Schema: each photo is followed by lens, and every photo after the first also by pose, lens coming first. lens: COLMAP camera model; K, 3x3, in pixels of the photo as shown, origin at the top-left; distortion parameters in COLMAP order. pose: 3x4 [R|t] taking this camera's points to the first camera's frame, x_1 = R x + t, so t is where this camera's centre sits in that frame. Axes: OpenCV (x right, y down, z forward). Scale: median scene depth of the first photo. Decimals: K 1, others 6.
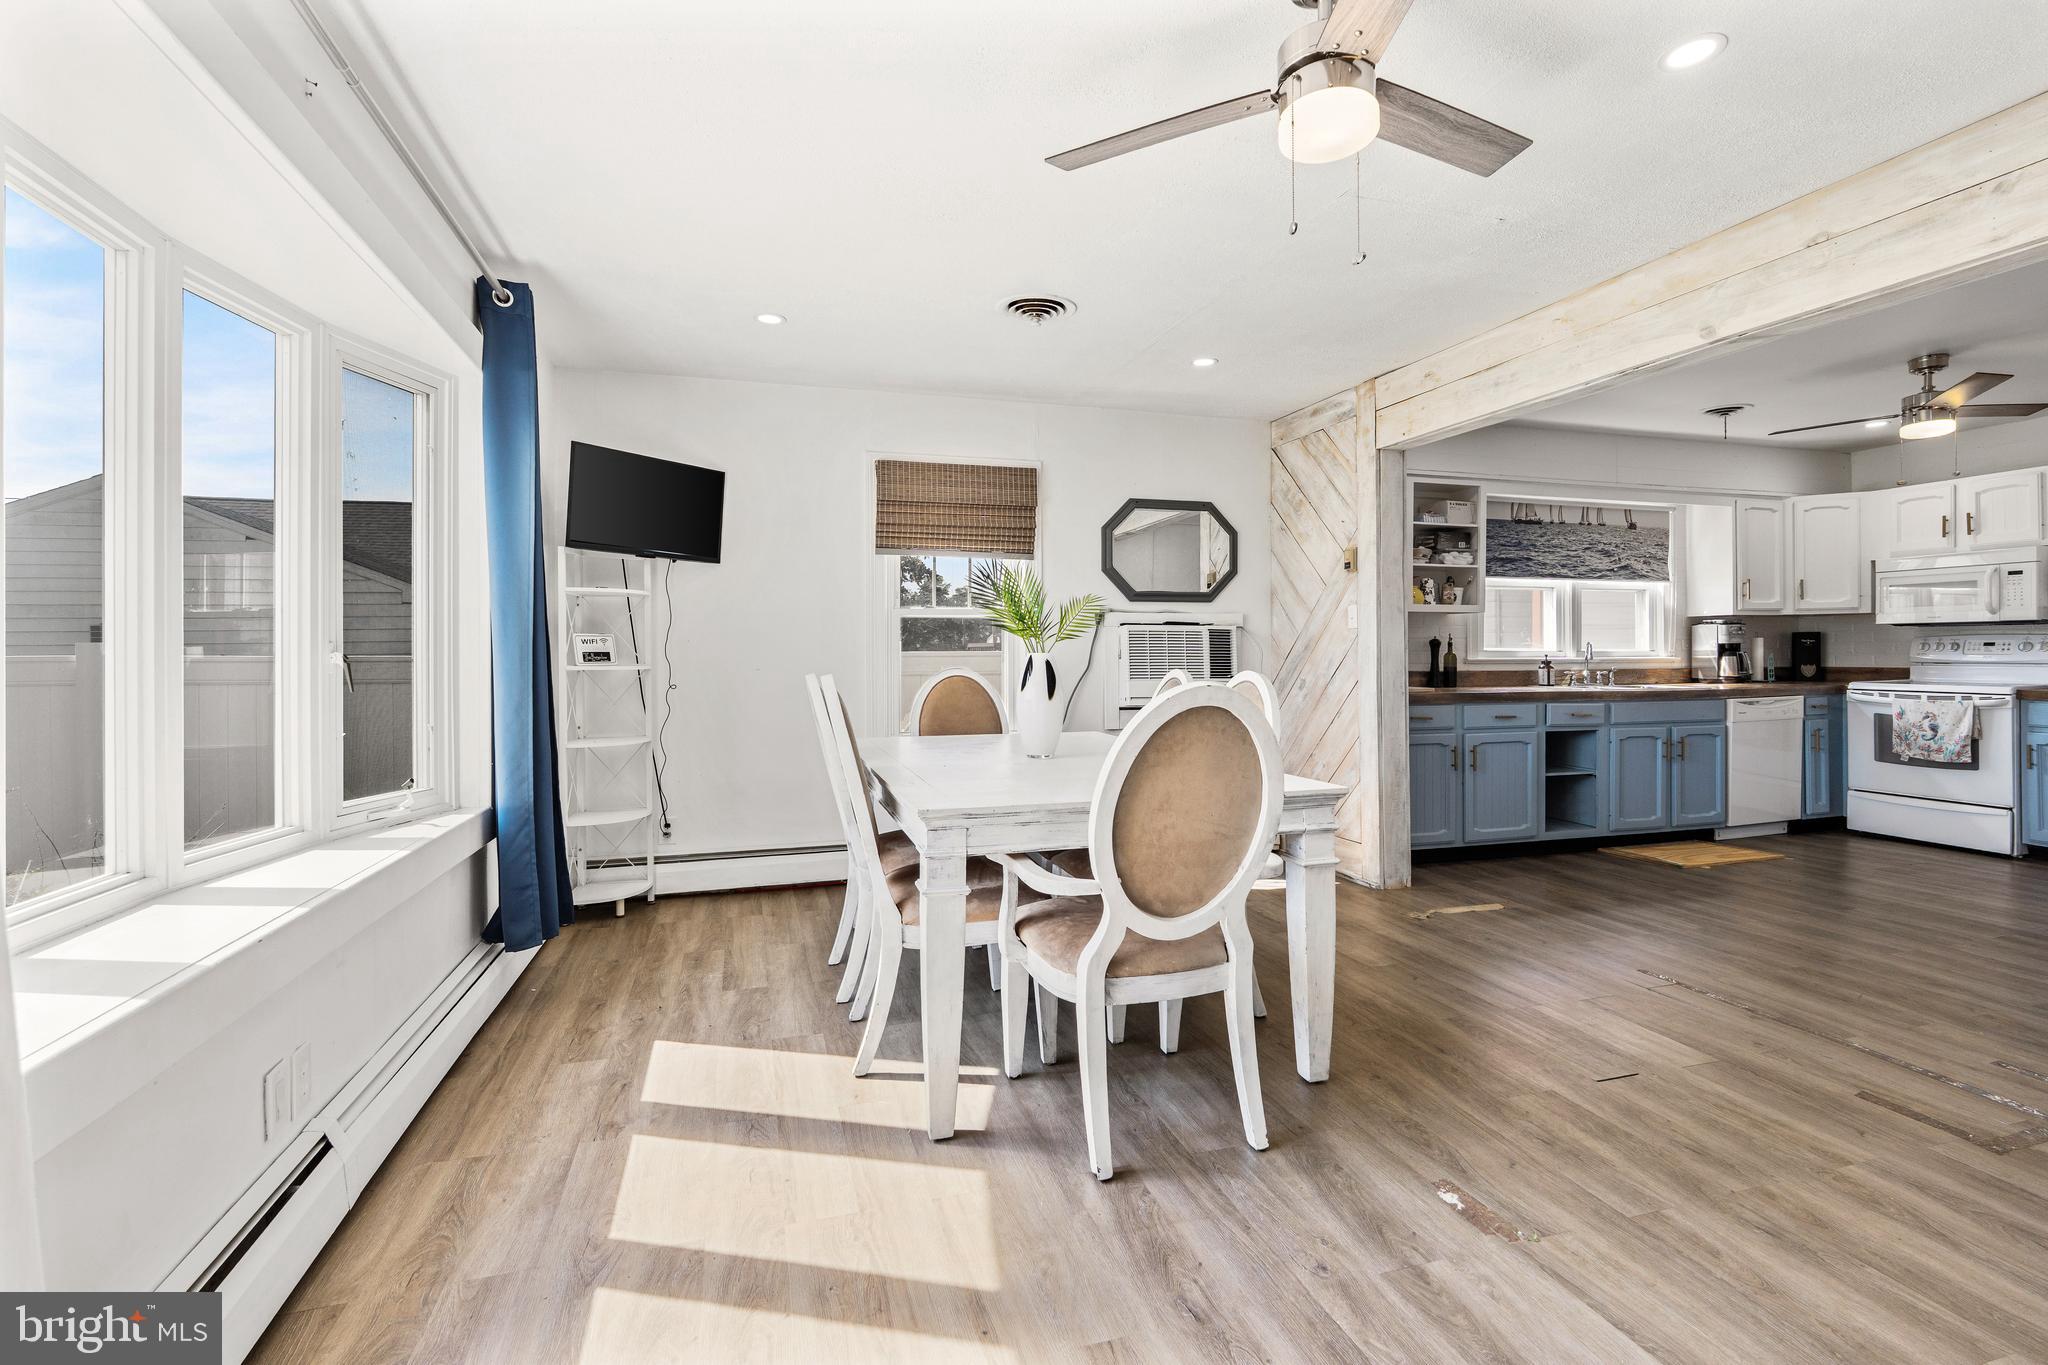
lens RADIAL K [[919.8, 0, 1026.7], [0, 919.8, 655.7], [0, 0, 1]] dist [-0.005098, 0.001525]
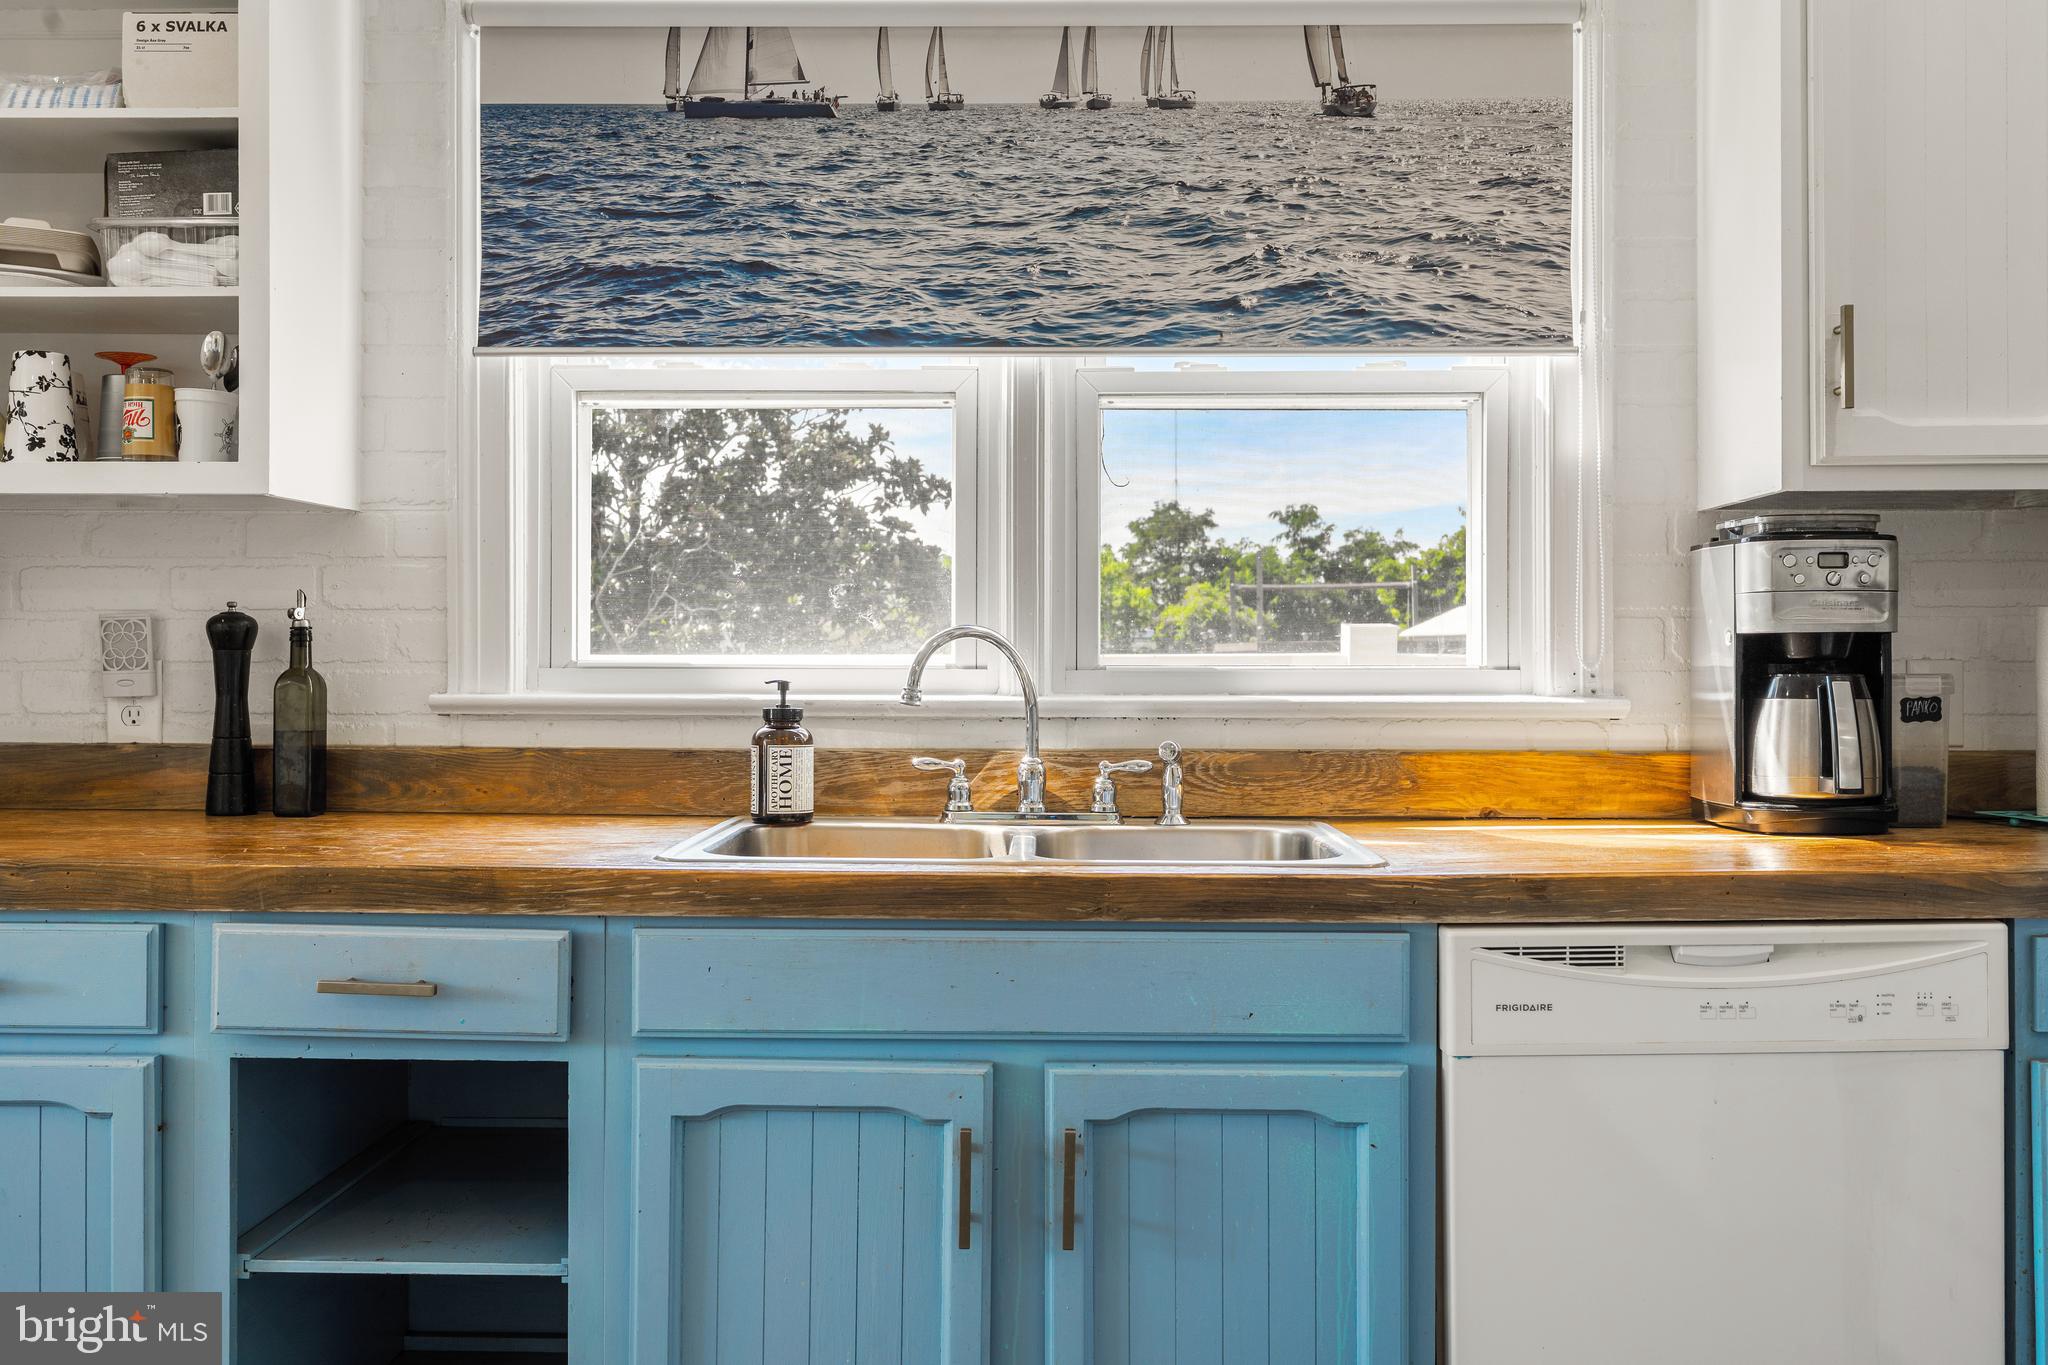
lens RADIAL K [[1790.1, 0, 1026.1], [0, 1790.1, 680.1], [0, 0, 1]] dist [-0.000668, -0.005316]
pose [[0.949948, 0.008153, -0.312301, 0.800401], [-0.006760, 0.999962, 0.005544, -0.004757], [0.312334, -0.003155, 0.949967, 0.629810]]
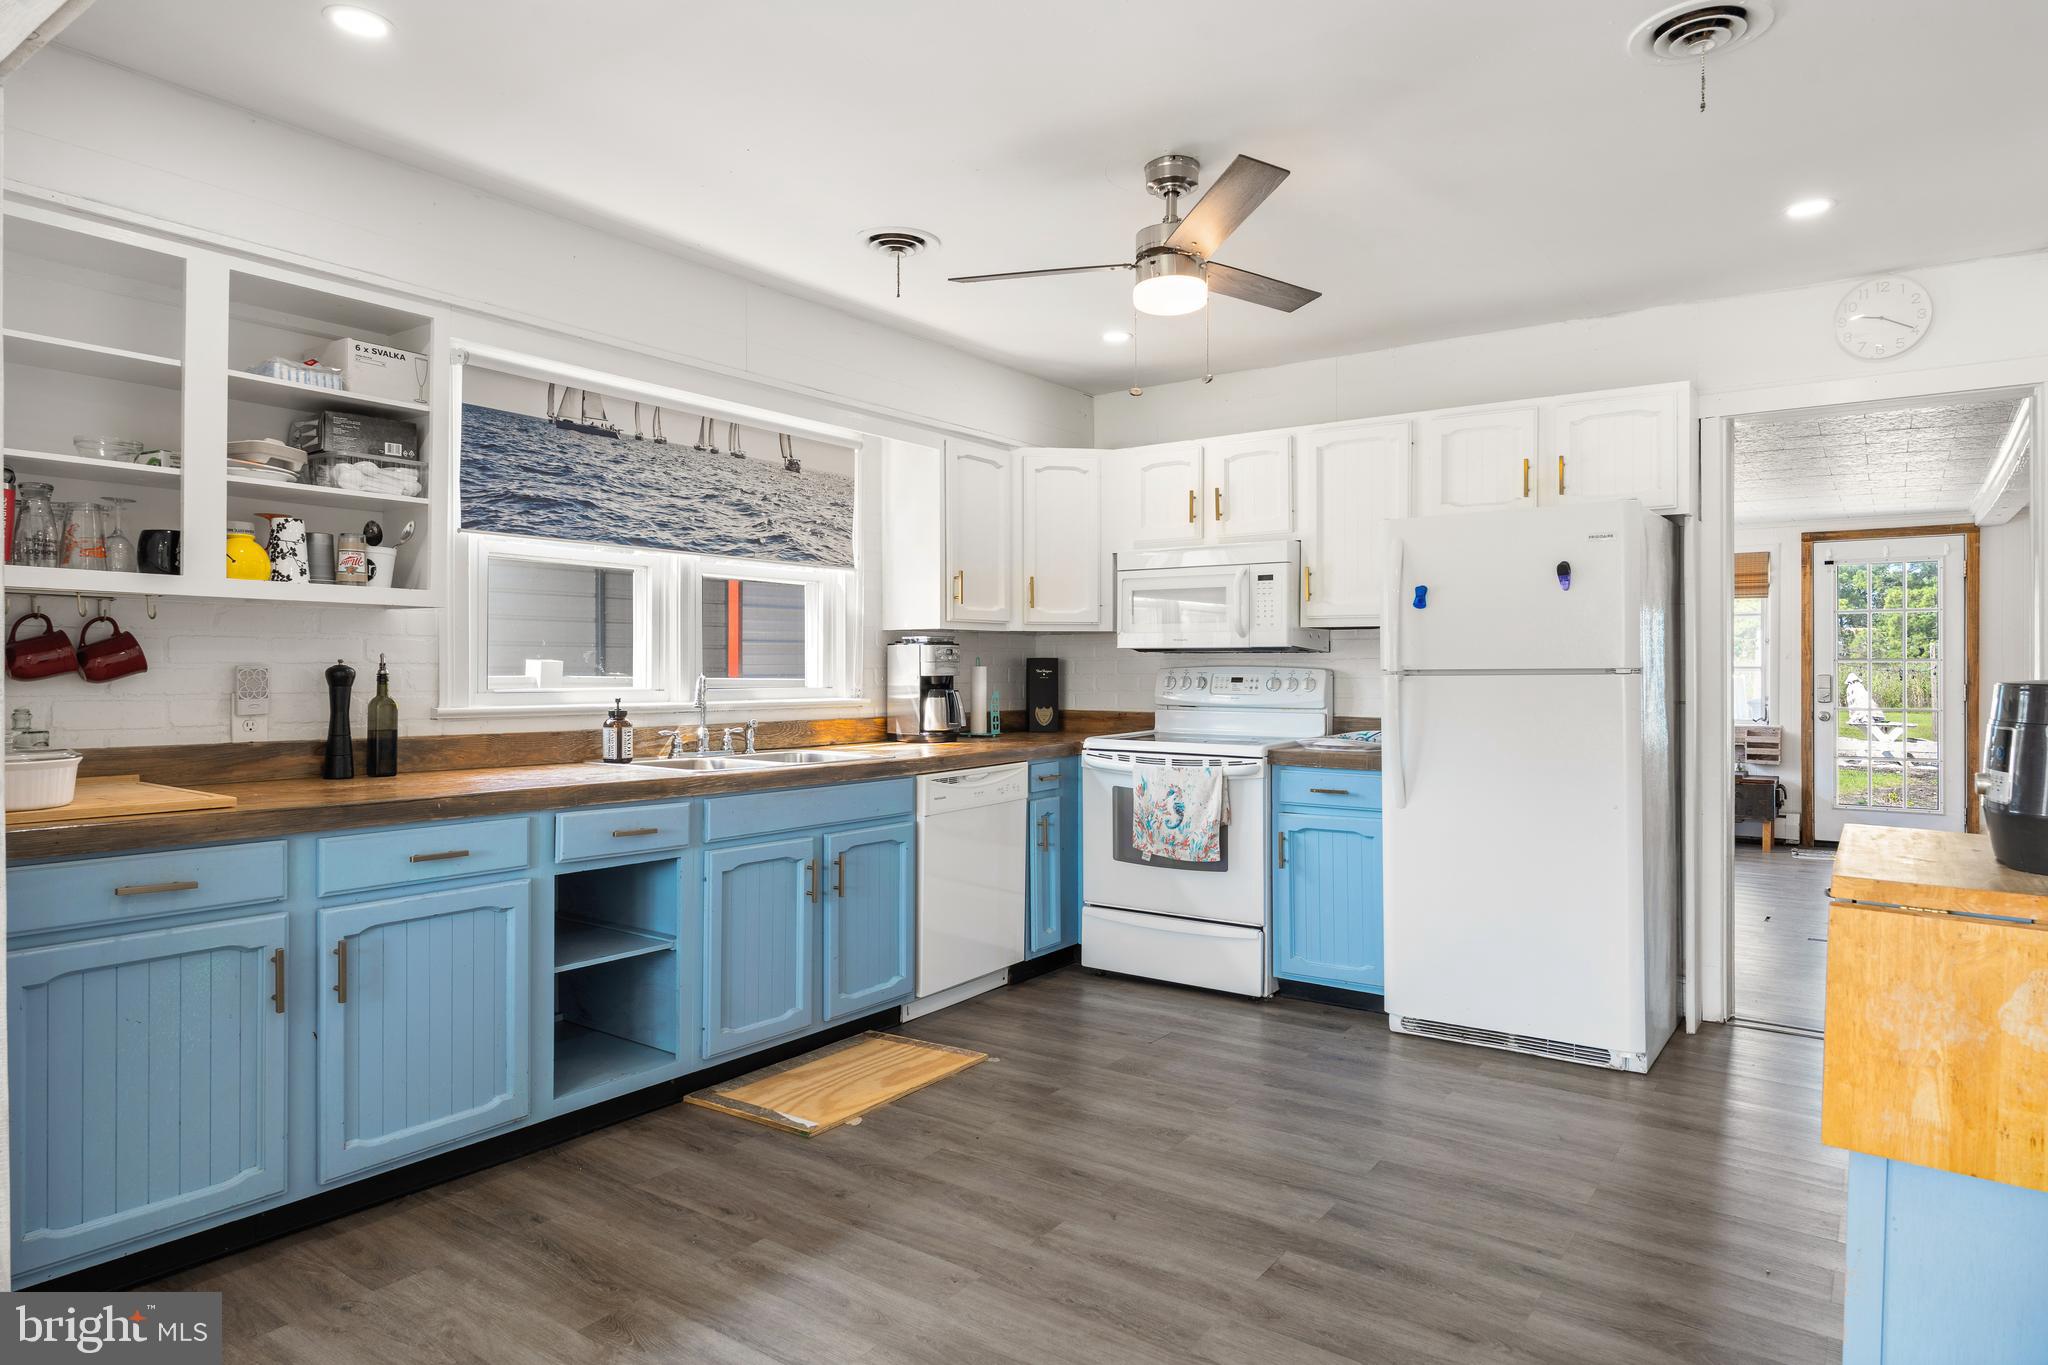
lens RADIAL K [[1207.8, 0, 1029.6], [0, 1207.8, 673.9], [0, 0, 1]] dist [0.000189, -0.000933]
pose [[0.794514, 0.004169, 0.607231, 0.363518], [-0.004058, 0.999991, -0.001557, -0.015083], [-0.607232, -0.001227, 0.794524, 0.362468]]
